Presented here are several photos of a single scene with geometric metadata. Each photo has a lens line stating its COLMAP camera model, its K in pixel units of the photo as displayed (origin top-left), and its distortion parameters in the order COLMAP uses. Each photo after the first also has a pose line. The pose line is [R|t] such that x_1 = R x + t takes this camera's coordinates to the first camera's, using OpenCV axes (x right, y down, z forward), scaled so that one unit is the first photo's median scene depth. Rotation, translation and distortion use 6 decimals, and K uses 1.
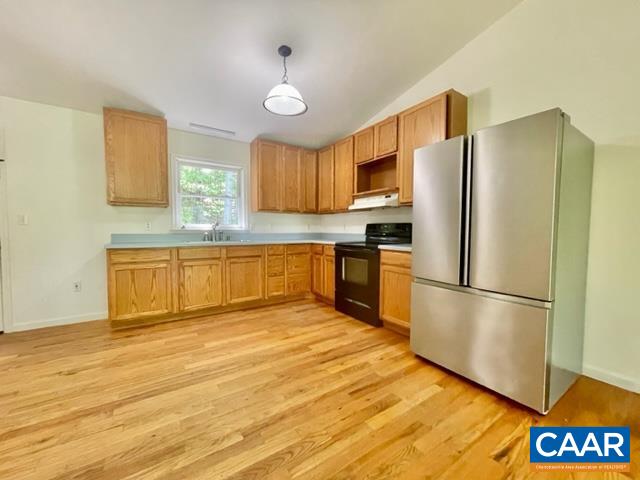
lens RADIAL K [[257.7, 0, 322.6], [0, 257.7, 238.5], [0, 0, 1]] dist [0.009428, 0.000337]
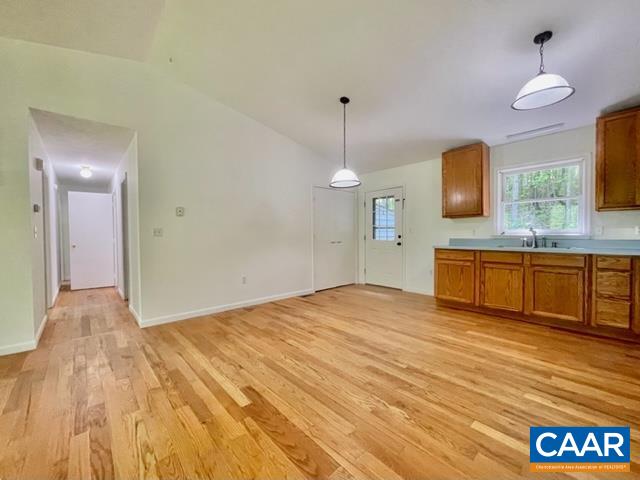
lens RADIAL K [[257.7, 0, 322.9], [0, 257.7, 240.1], [0, 0, 1]] dist [0.009428, 0.000337]
pose [[0.175455, 0.015471, -0.984366, 0.483045], [-0.027369, 0.999567, 0.010831, -0.006888], [0.984107, 0.025040, 0.175802, 0.085046]]
